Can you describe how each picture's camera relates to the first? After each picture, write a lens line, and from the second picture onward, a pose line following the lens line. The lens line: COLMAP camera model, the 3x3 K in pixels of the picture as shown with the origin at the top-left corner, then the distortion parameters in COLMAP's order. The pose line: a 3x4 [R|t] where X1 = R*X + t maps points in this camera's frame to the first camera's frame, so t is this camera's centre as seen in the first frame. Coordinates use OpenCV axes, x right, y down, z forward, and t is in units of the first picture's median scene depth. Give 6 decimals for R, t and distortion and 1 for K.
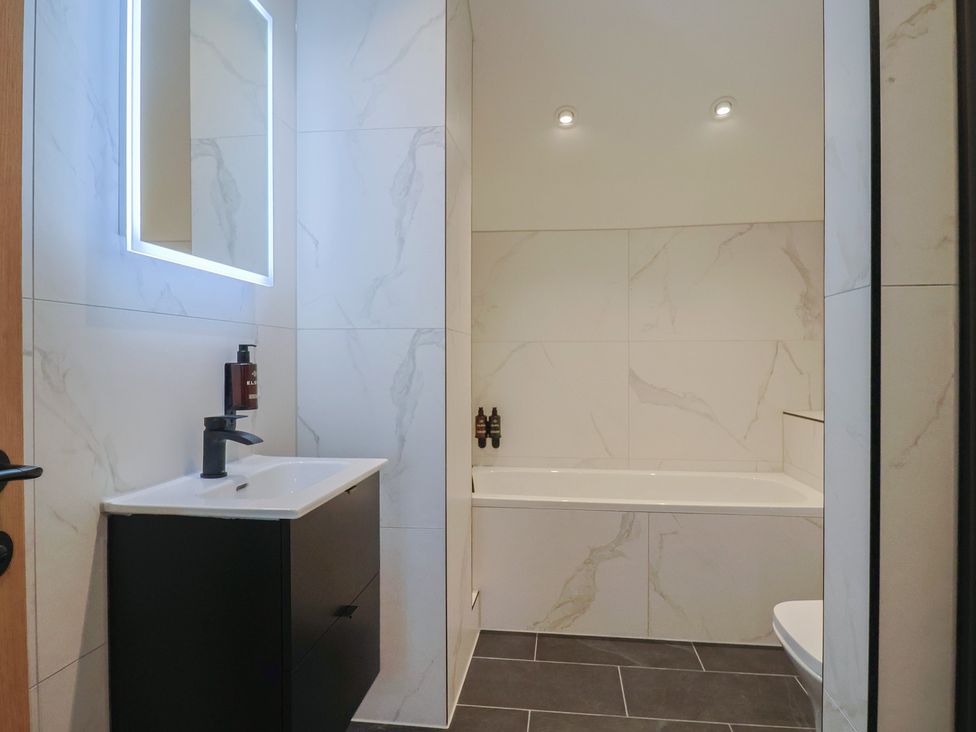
lens RADIAL K [[585.0, 0, 484.6], [0, 585.0, 363.0], [0, 0, 1]] dist [0.000861, -0.002445]
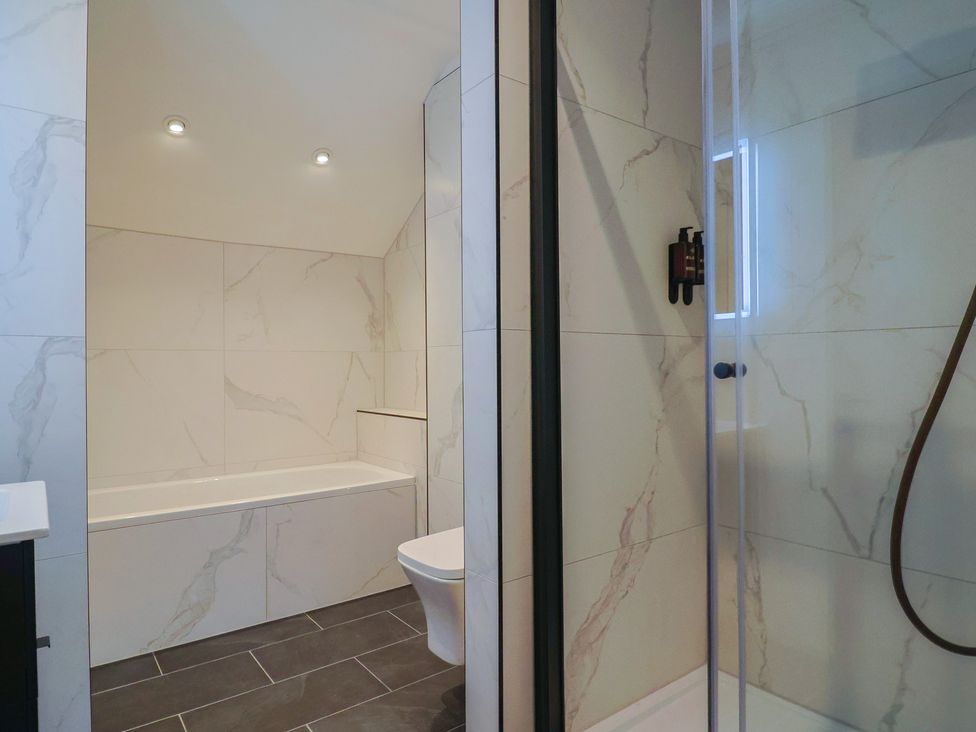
lens RADIAL K [[585.0, 0, 484.6], [0, 585.0, 363.0], [0, 0, 1]] dist [0.000861, -0.002445]
pose [[0.719358, -0.001231, 0.694638, -0.189413], [0.009877, 0.999915, -0.008456, -0.002730], [-0.694569, 0.012944, 0.719309, -0.083759]]
